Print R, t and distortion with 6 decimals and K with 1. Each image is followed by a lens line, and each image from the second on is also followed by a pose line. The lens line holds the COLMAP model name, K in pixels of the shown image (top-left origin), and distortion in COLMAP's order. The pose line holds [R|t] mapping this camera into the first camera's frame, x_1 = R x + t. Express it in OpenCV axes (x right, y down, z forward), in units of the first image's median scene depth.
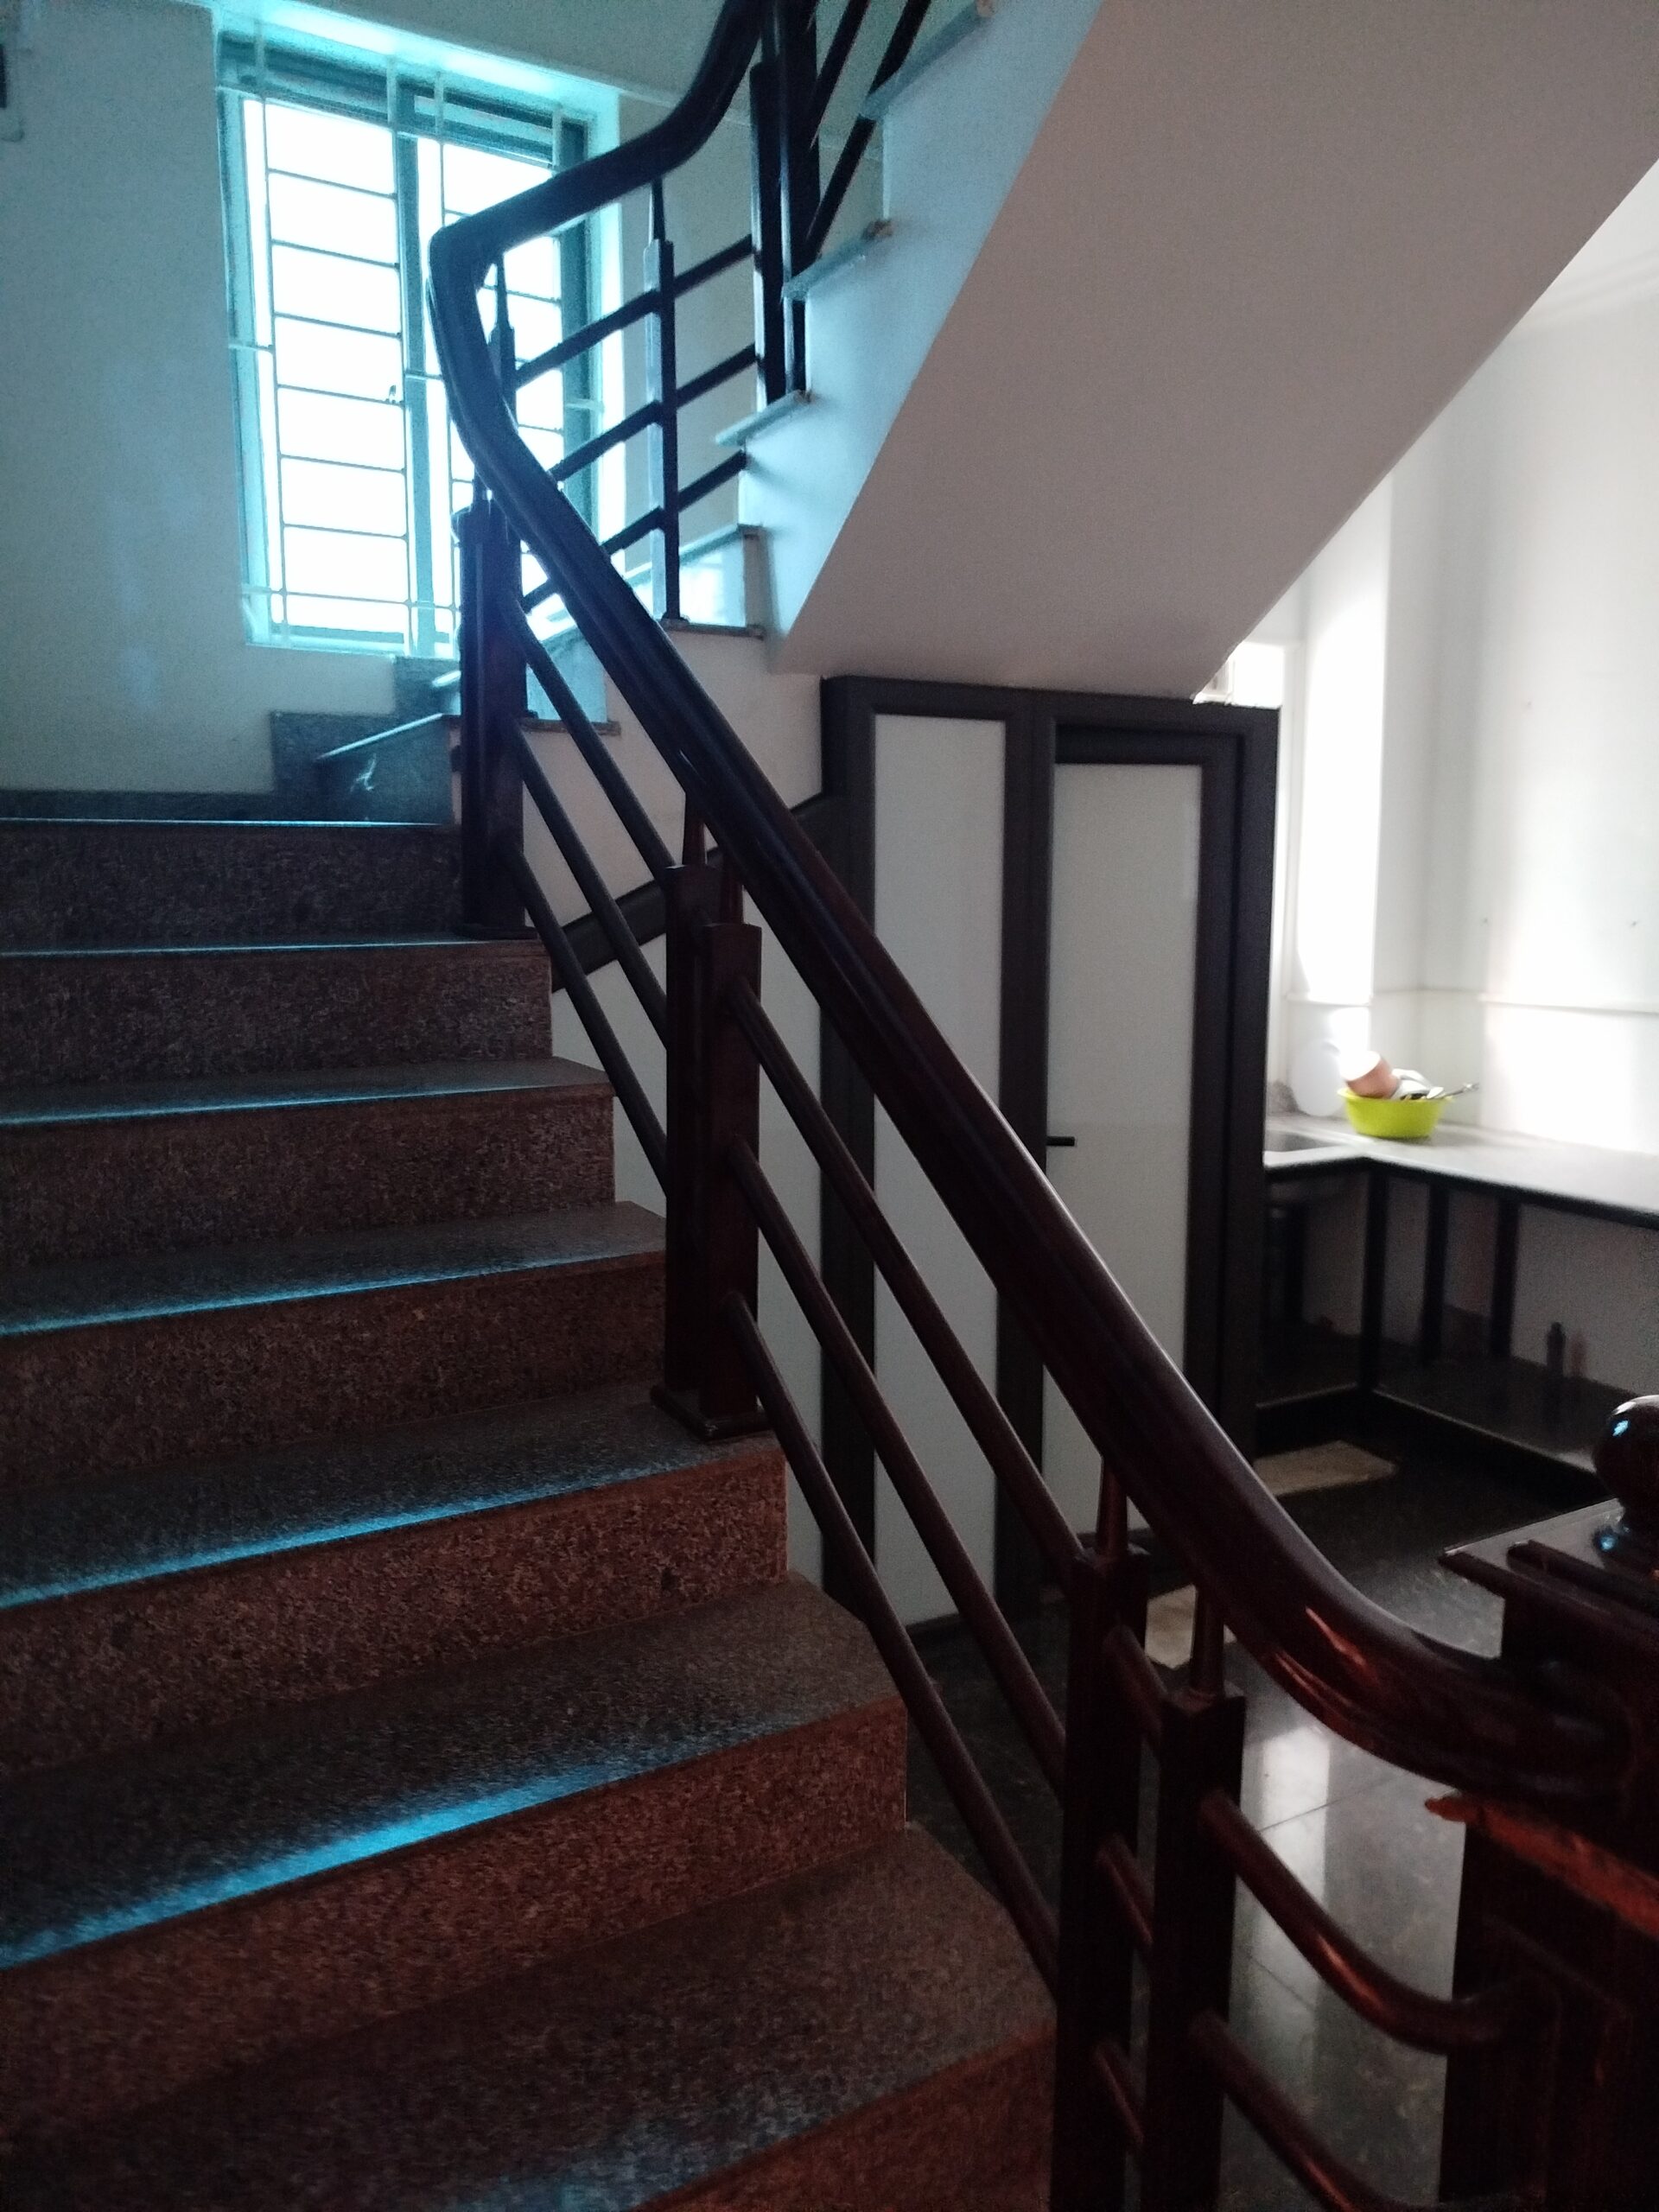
lens RADIAL K [[1566.5, 0, 829.5], [0, 1566.5, 1106.0], [0, 0, 1]] dist [-0.000107, 0.005708]
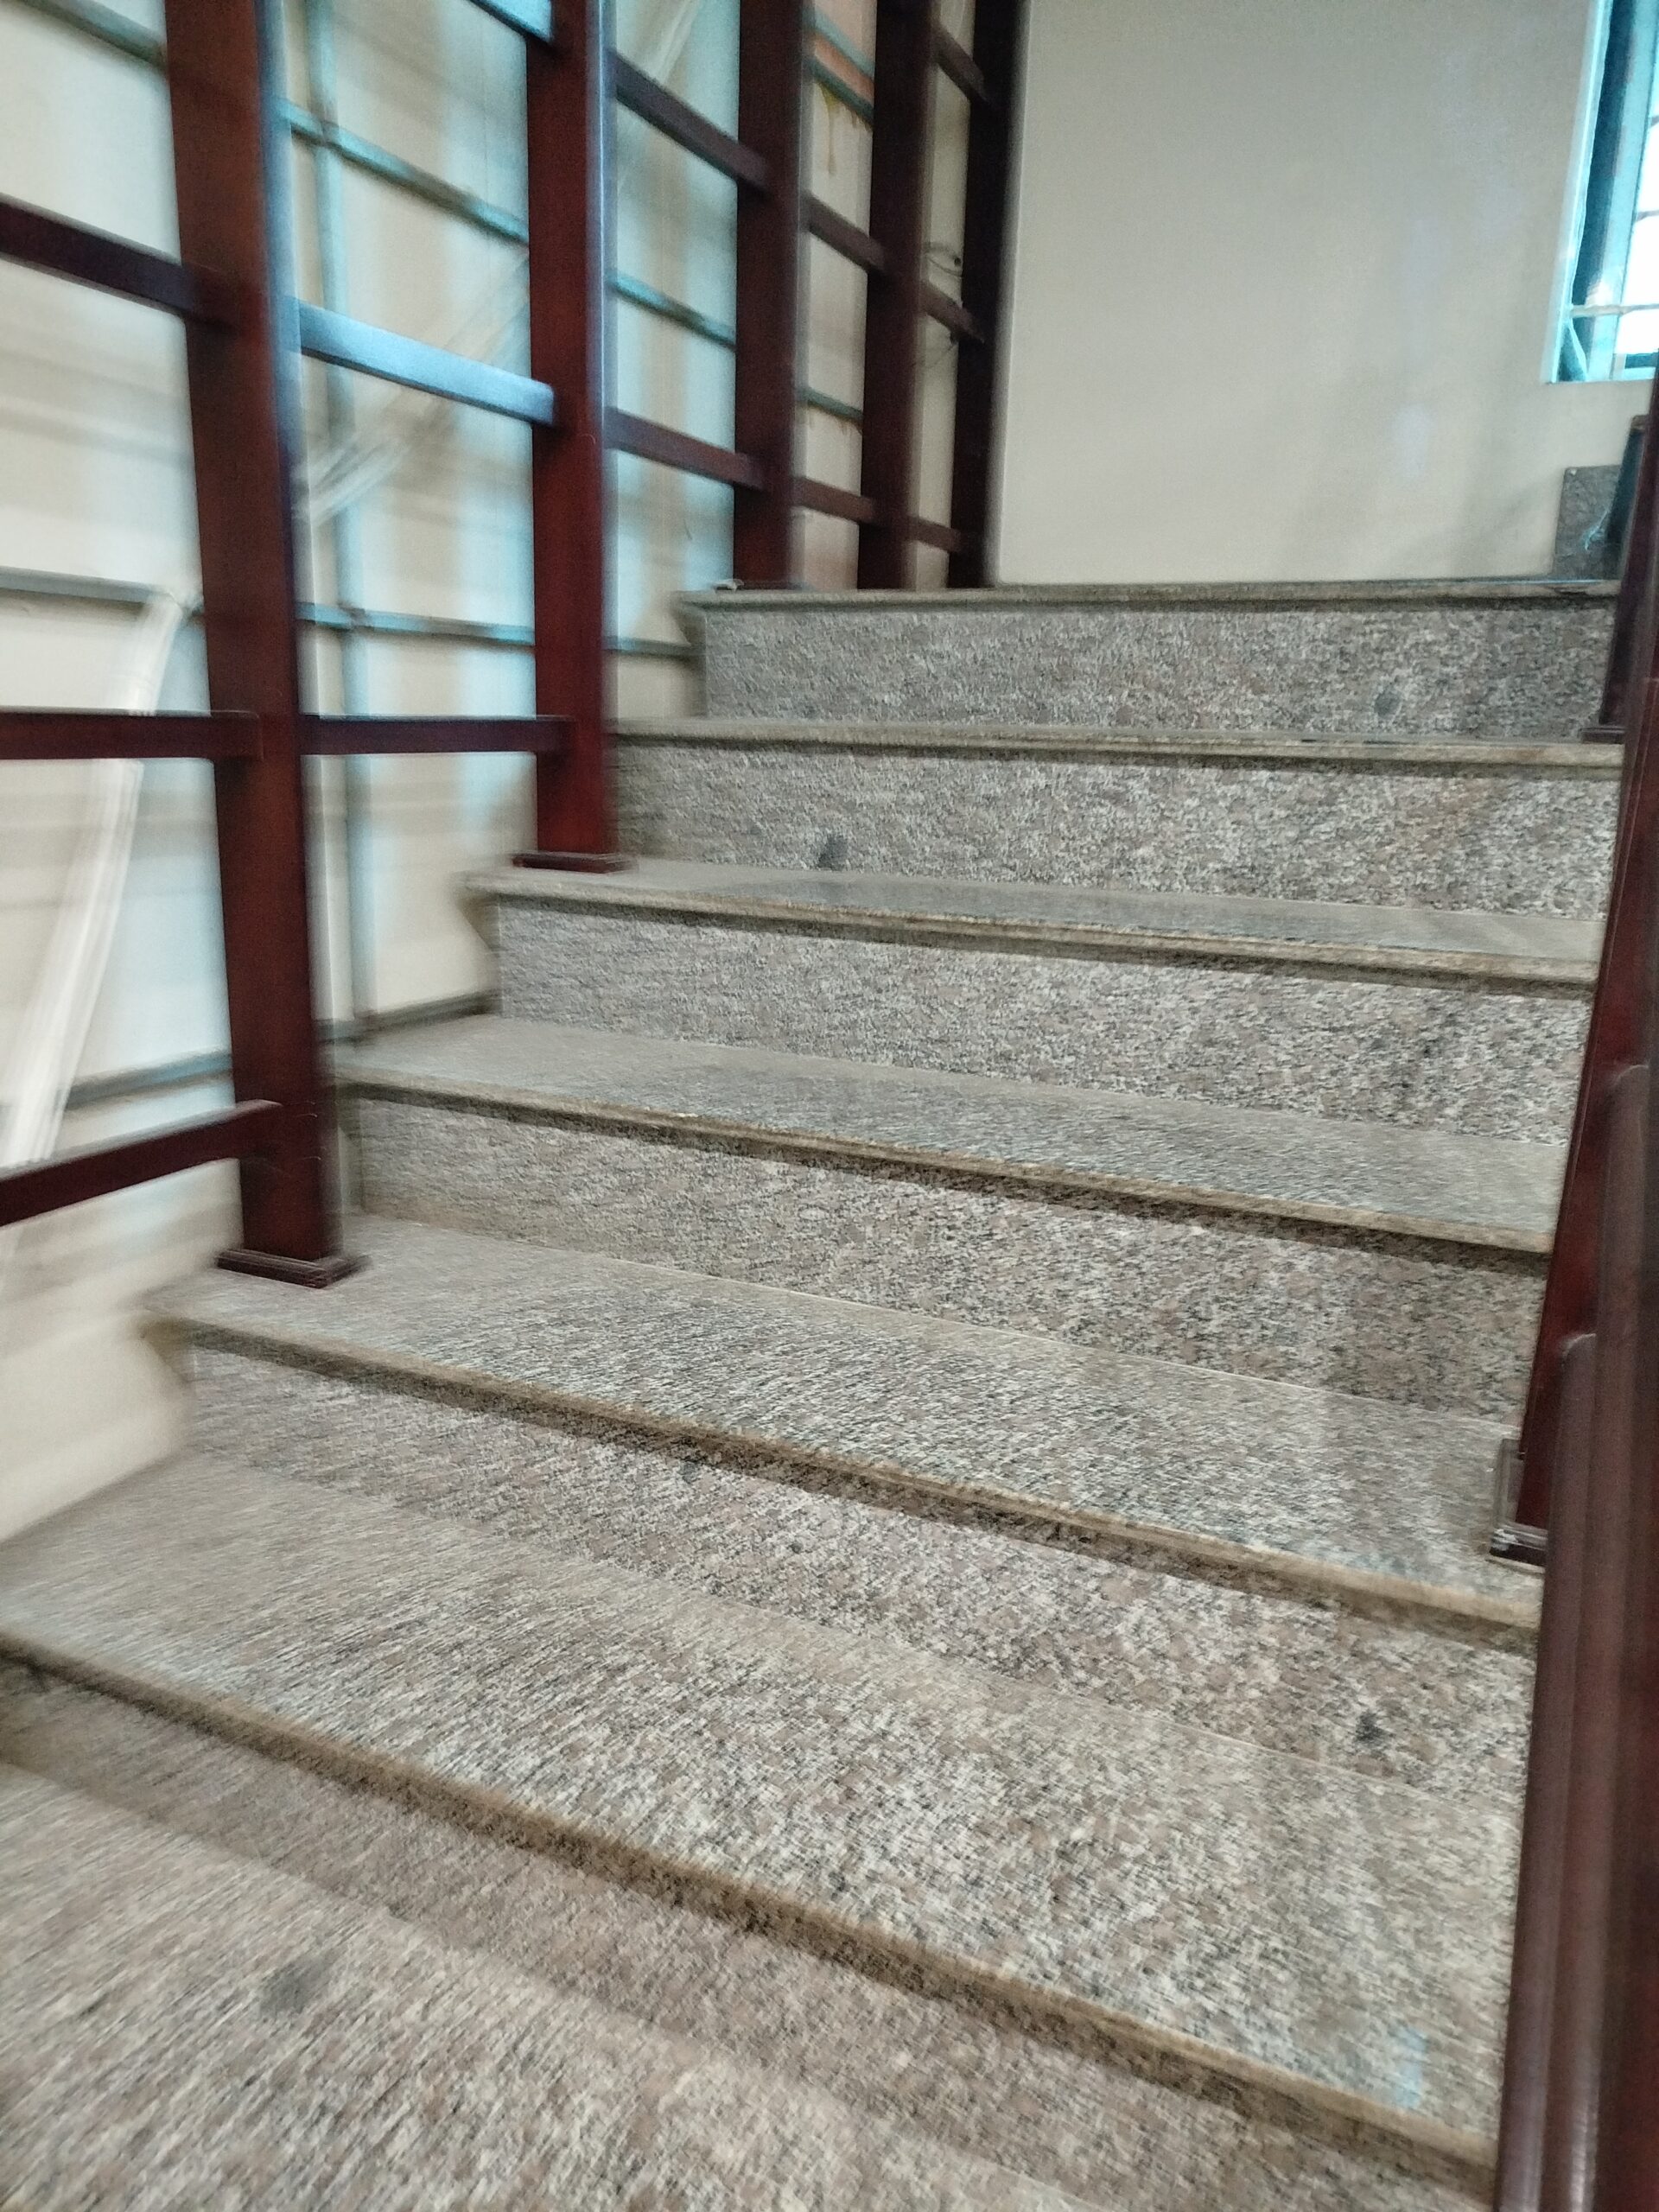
lens RADIAL K [[1566.5, 0, 829.5], [0, 1566.5, 1106.0], [0, 0, 1]] dist [-0.000107, 0.005708]
pose [[0.597010, 0.210174, -0.774213, 0.170326], [-0.140537, 0.977548, 0.157002, -0.012836], [0.789828, 0.015074, 0.613143, 0.355460]]
